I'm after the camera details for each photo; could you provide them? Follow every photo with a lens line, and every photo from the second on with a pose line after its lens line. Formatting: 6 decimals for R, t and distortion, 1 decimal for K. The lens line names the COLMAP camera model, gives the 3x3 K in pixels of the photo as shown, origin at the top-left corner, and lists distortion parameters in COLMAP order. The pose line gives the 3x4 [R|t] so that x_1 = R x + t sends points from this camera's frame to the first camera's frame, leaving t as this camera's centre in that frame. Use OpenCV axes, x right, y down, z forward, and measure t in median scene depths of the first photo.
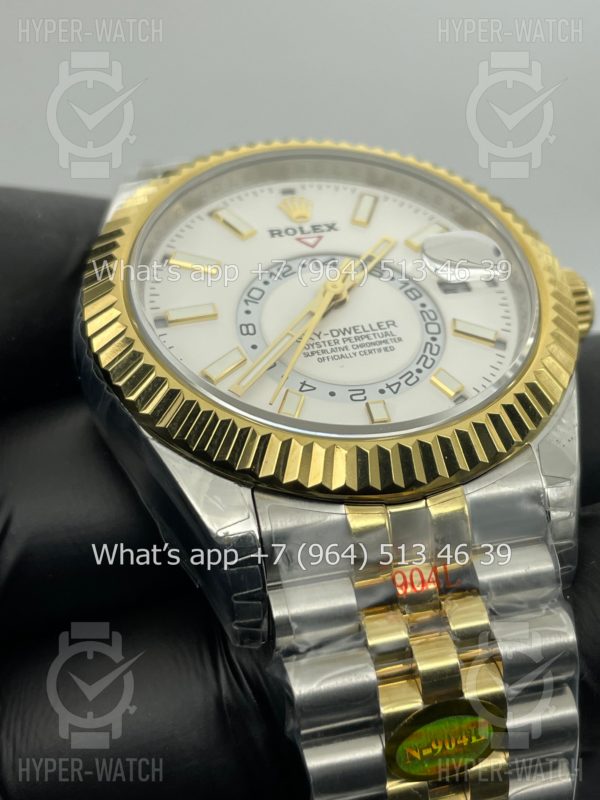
lens RADIAL K [[1253.2, 0, 300.4], [0, 1253.2, 399.6], [0, 0, 1]] dist [0.228055, -0.978563]
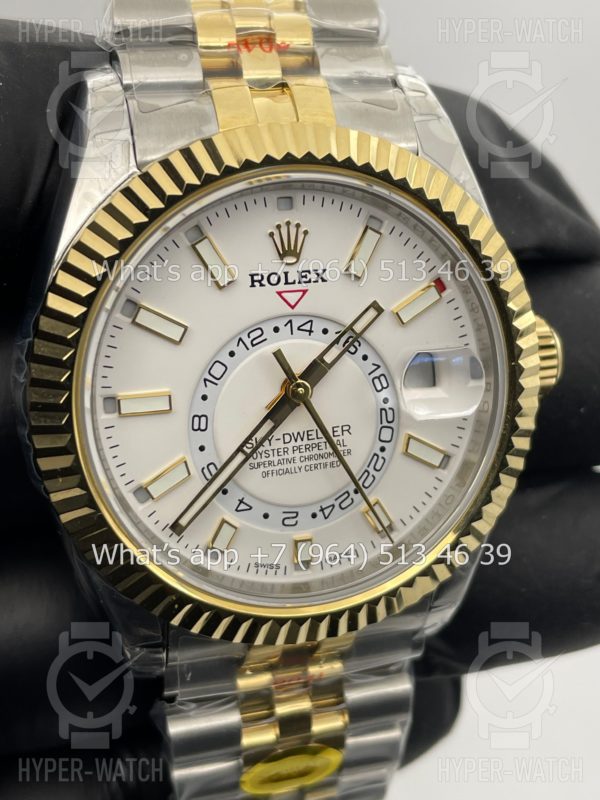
lens RADIAL K [[1253.2, 0, 300.4], [0, 1253.2, 399.6], [0, 0, 1]] dist [0.228055, -0.978563]
pose [[0.961092, 0.180005, 0.209524, -0.171050], [-0.276212, 0.634552, 0.721839, -0.774614], [-0.003019, -0.751626, 0.659582, 0.384743]]
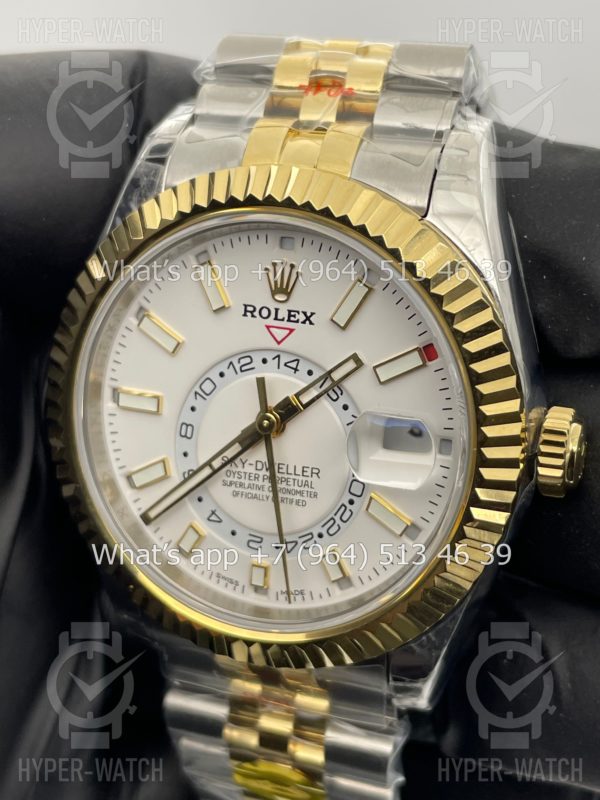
lens RADIAL K [[1253.2, 0, 300.4], [0, 1253.2, 399.6], [0, 0, 1]] dist [0.228055, -0.978563]
pose [[0.843543, 0.398957, -0.359539, 0.396332], [0.054222, 0.602771, 0.796070, -0.884980], [0.534318, -0.691014, 0.486831, 0.565605]]
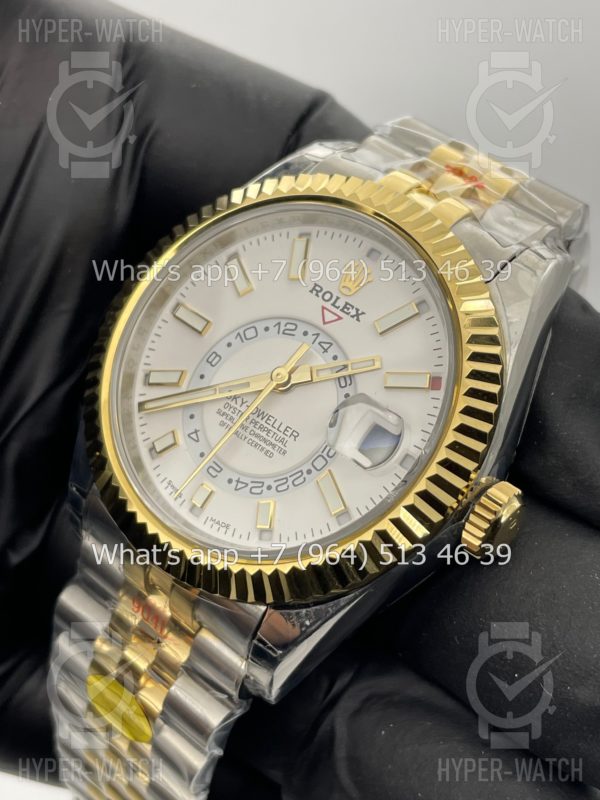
lens RADIAL K [[1253.2, 0, 300.4], [0, 1253.2, 399.6], [0, 0, 1]] dist [0.228055, -0.978563]
pose [[0.536362, 0.660132, -0.525871, 0.641937], [-0.286132, 0.728407, 0.622537, -0.780246], [0.794005, -0.183437, 0.579575, 0.377566]]
